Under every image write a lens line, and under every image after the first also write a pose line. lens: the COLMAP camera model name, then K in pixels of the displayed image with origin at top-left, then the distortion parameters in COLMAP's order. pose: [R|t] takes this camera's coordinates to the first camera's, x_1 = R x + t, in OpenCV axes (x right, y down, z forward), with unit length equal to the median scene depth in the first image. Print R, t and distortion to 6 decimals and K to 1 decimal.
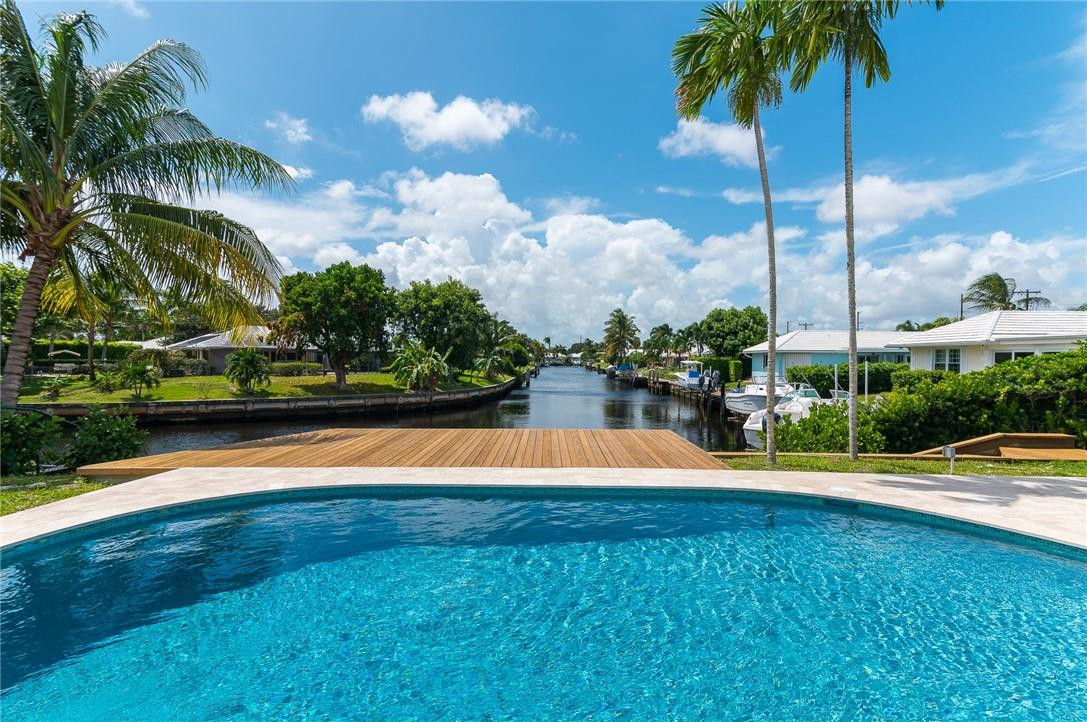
lens RADIAL K [[539.5, 0, 543.1], [0, 539.5, 352.3], [0, 0, 1]] dist [0.014418, -0.000646]
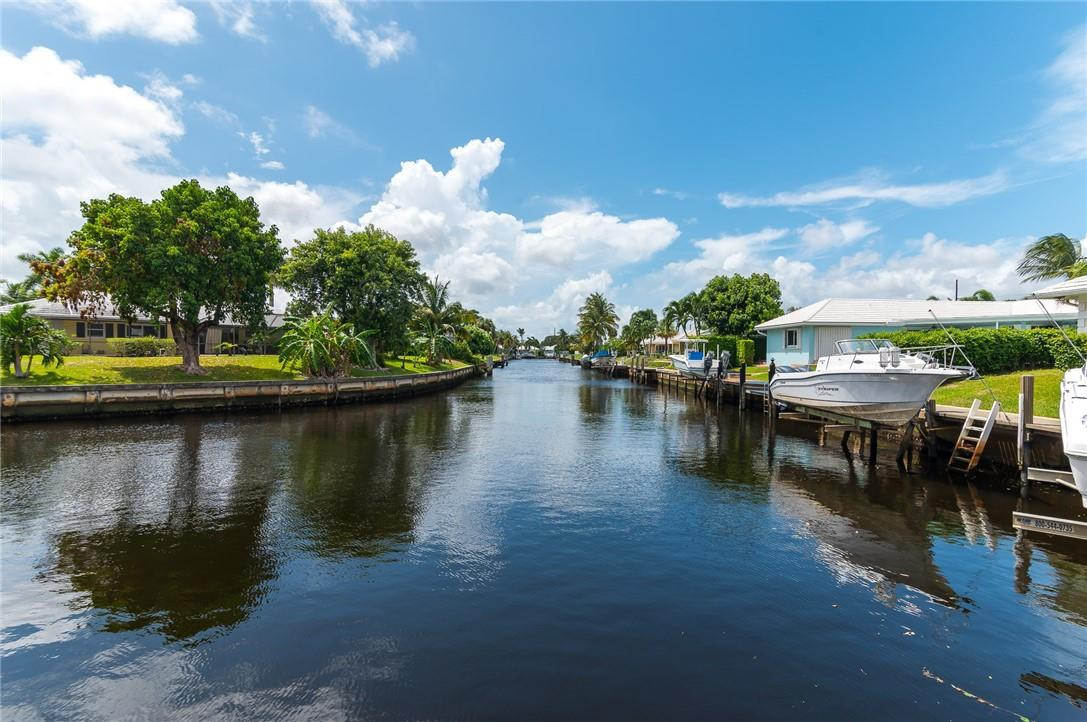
lens RADIAL K [[513.1, 0, 567.7], [0, 513.1, 357.4], [0, 0, 1]] dist [0.008802, 0.000764]
pose [[0.995810, 0.004502, 0.091337, 0.030876], [-0.005635, 0.999910, 0.012156, 0.032414], [-0.091274, -0.012620, 0.995746, 0.271736]]
